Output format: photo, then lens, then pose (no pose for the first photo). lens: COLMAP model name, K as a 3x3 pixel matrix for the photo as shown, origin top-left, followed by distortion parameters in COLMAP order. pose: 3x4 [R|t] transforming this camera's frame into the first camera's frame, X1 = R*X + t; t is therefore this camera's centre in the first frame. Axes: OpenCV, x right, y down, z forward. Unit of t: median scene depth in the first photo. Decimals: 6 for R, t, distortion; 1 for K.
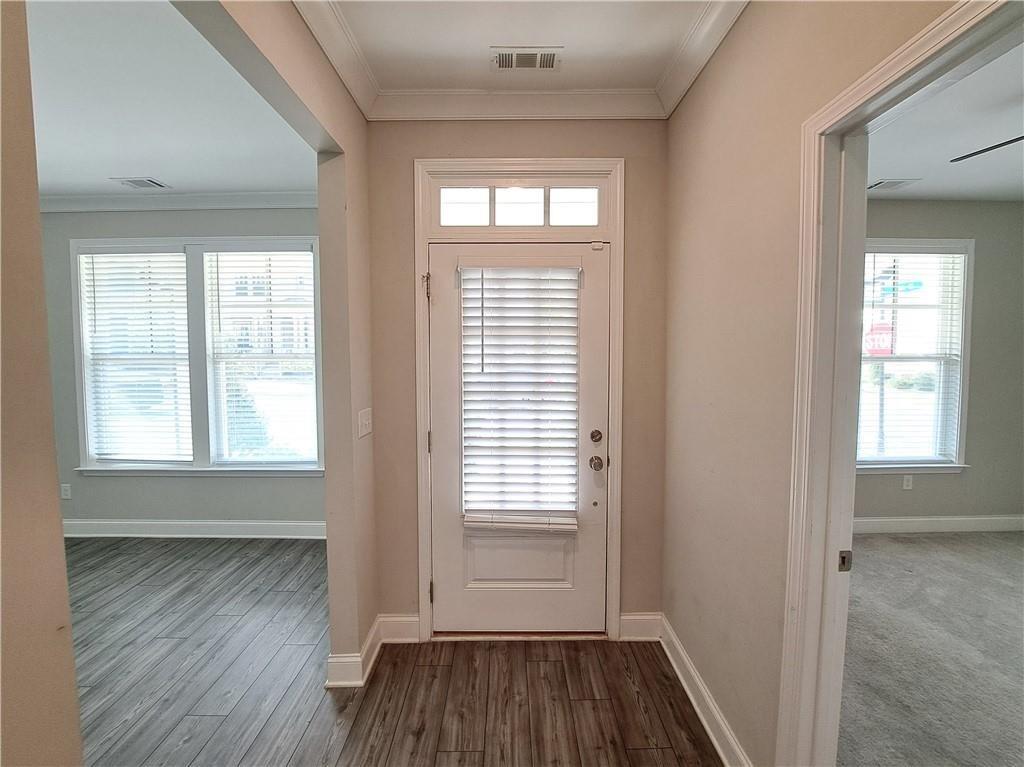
lens RADIAL K [[406.2, 0, 507.9], [0, 406.2, 375.8], [0, 0, 1]] dist [-0.018631, -0.000354]
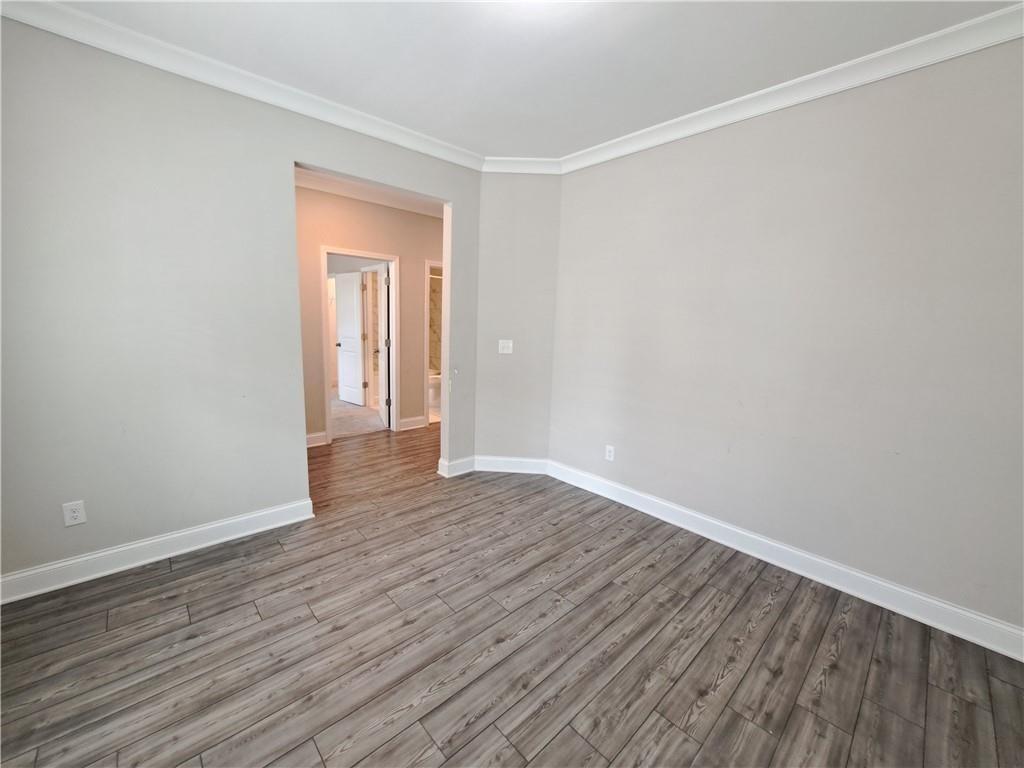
lens RADIAL K [[406.2, 0, 507.9], [0, 406.2, 376.3], [0, 0, 1]] dist [-0.018631, -0.000354]
pose [[-0.666820, -0.125355, 0.734600, -1.164241], [-0.000039, 0.985757, 0.168178, -0.020373], [-0.745219, 0.112116, -0.657327, 0.800179]]
